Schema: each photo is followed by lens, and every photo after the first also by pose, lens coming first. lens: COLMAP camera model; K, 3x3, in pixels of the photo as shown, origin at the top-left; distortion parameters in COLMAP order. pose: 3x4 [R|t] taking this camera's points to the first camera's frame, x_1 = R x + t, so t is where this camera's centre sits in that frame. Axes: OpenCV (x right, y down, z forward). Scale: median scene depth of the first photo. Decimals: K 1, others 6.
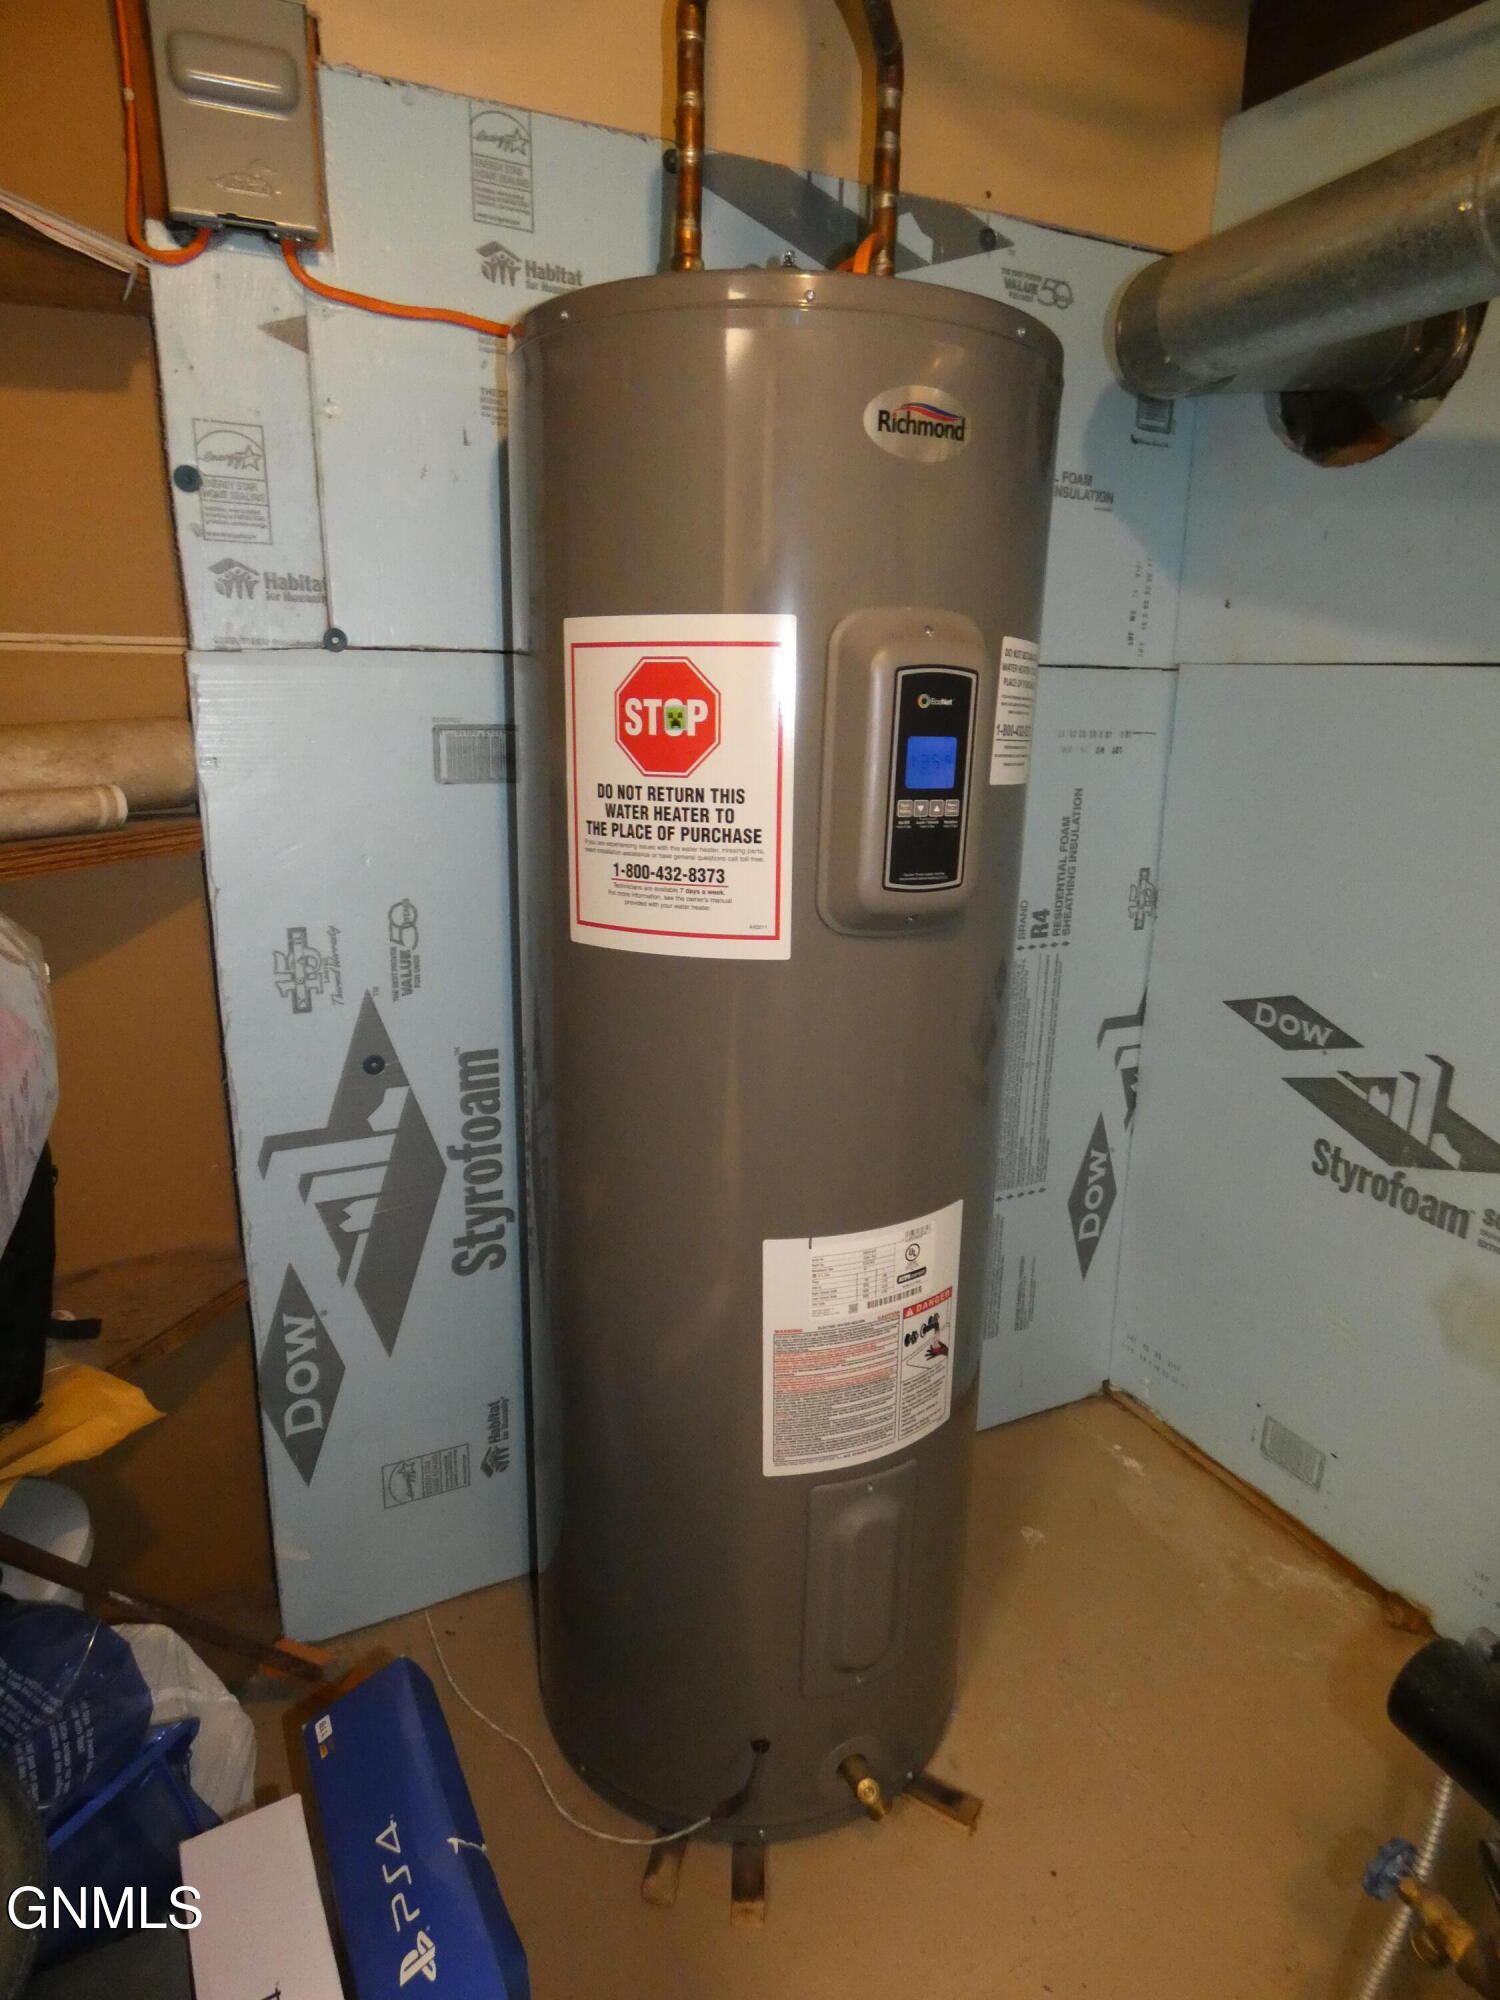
lens RADIAL K [[1200.2, 0, 768.9], [0, 1200.2, 1003.1], [0, 0, 1]] dist [-0.005797, -0.002834]
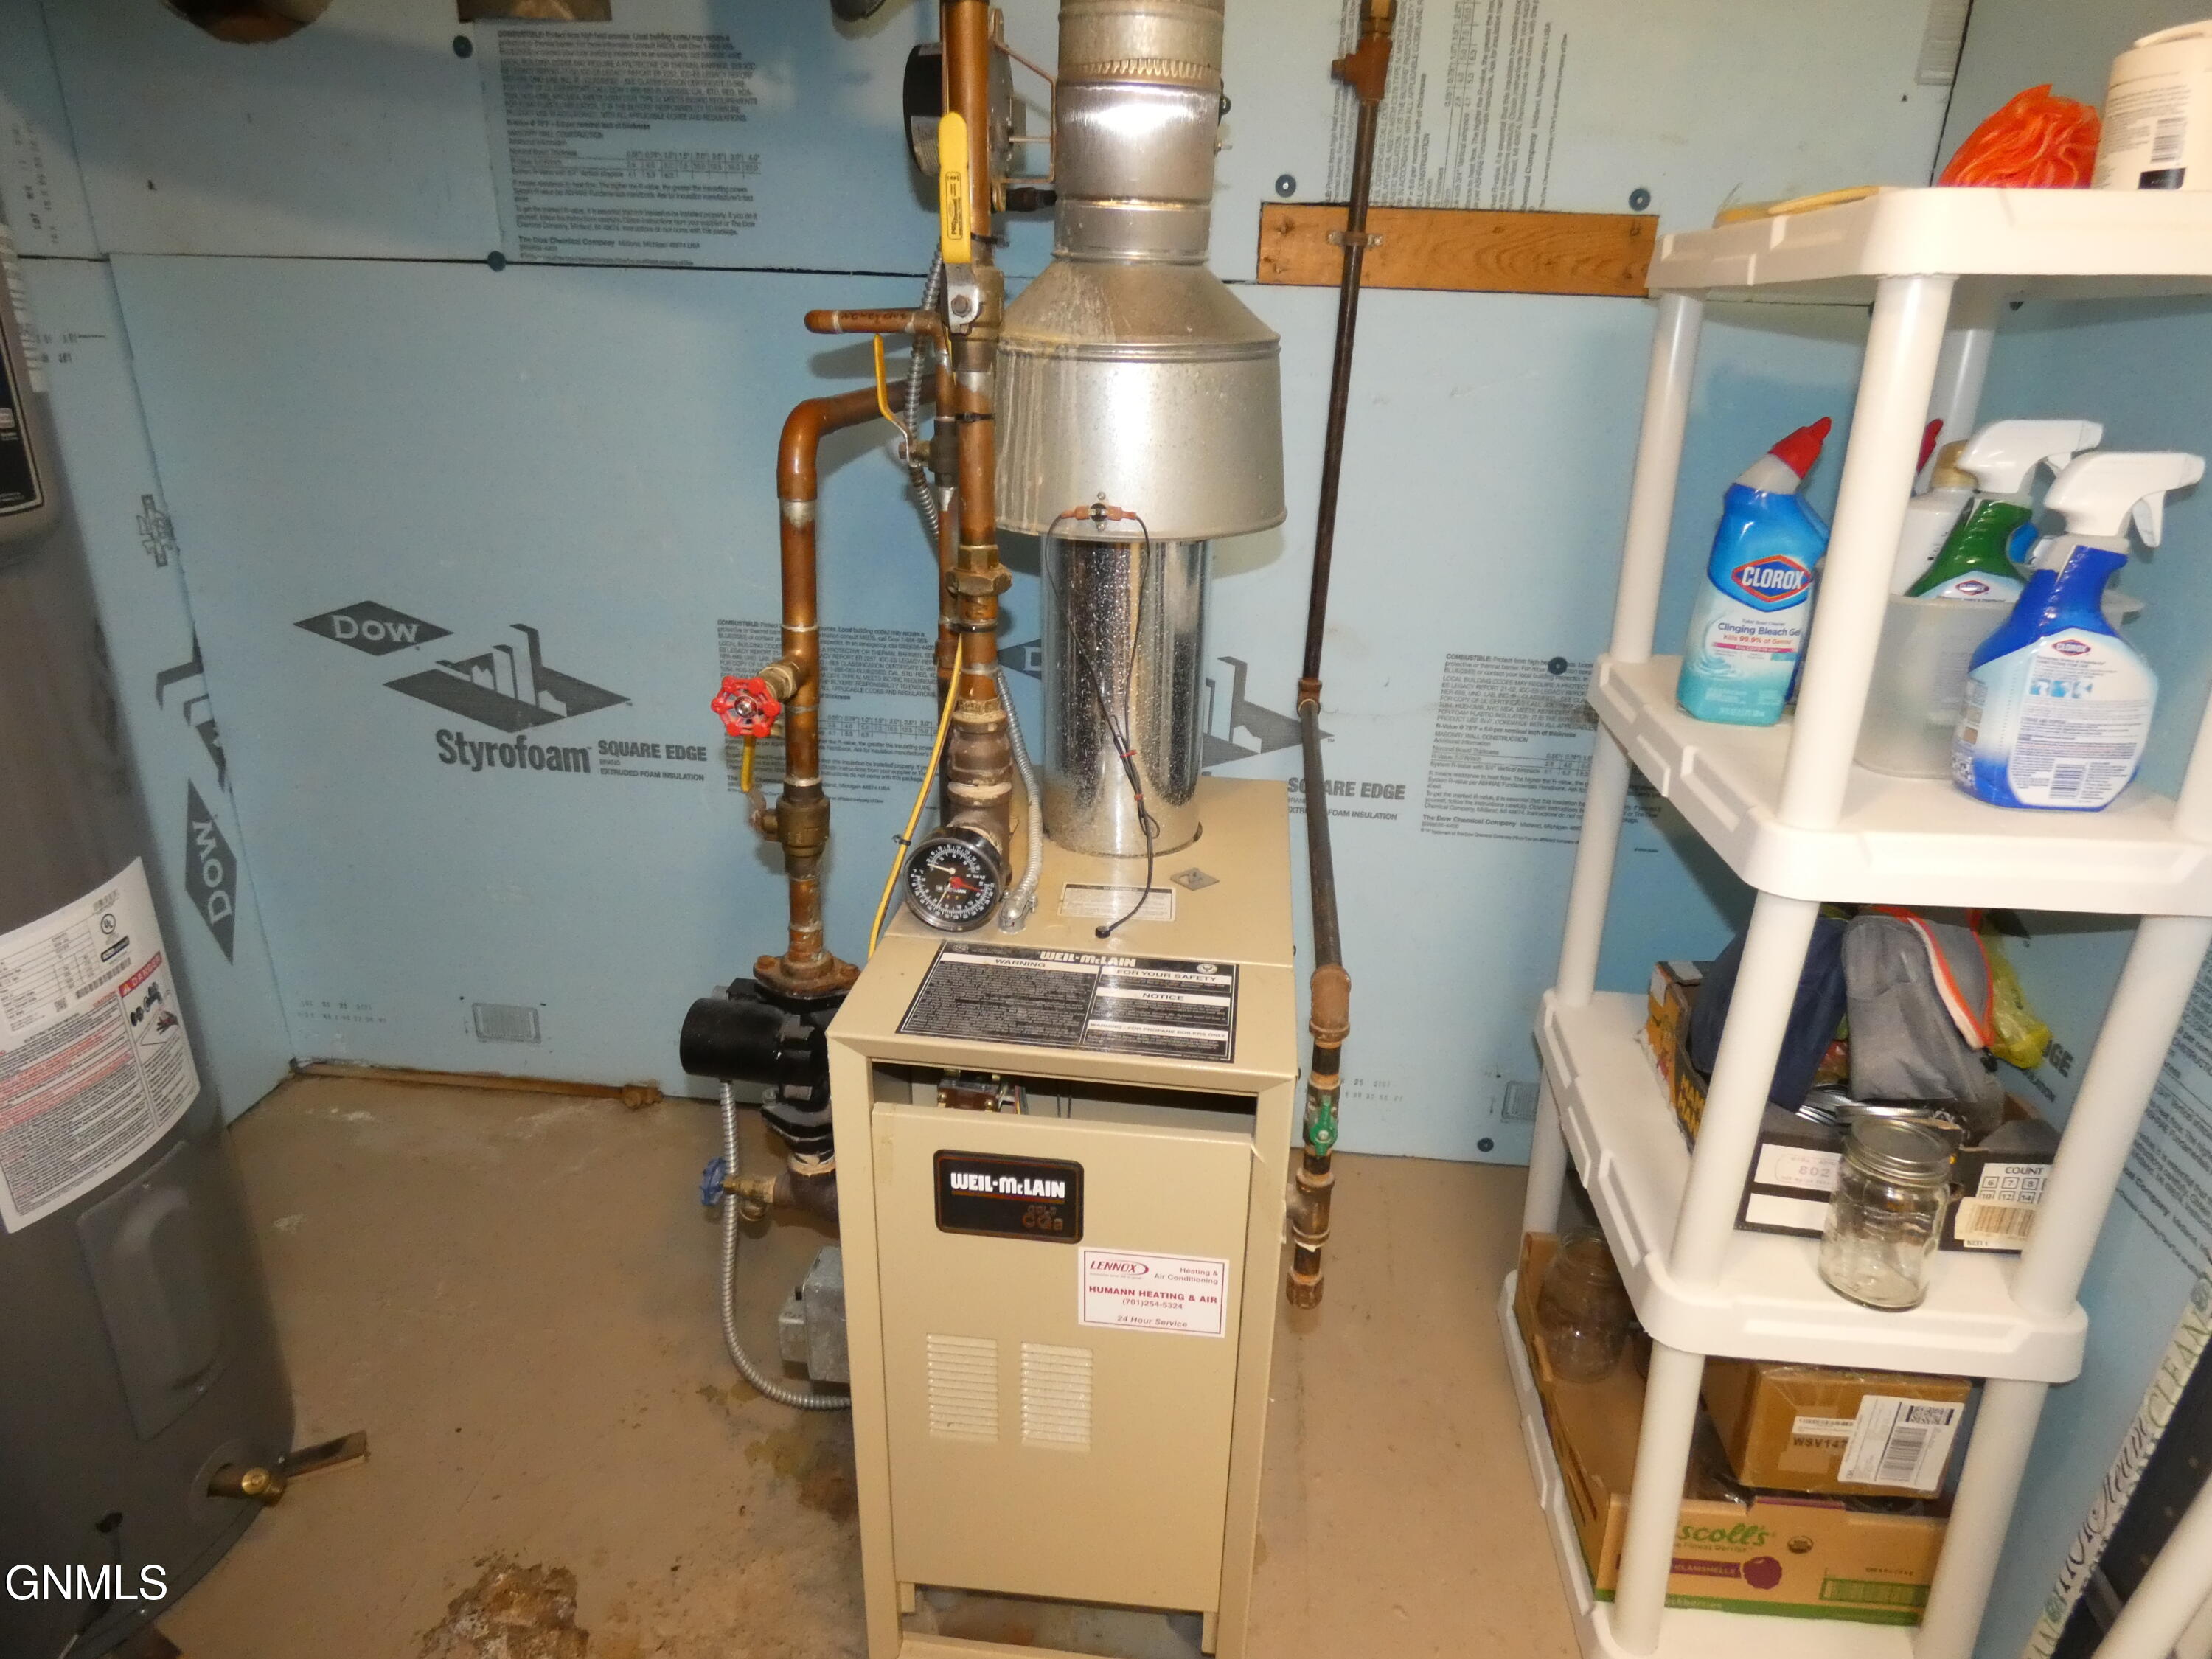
lens RADIAL K [[1327.4, 0, 1102.0], [0, 1327.4, 826.2], [0, 0, 1]] dist [-0.005797, -0.002834]
pose [[0.533626, -0.312597, 0.785828, -0.175968], [0.208620, 0.949123, 0.235889, 0.041821], [-0.819586, 0.038063, 0.571691, -0.142534]]
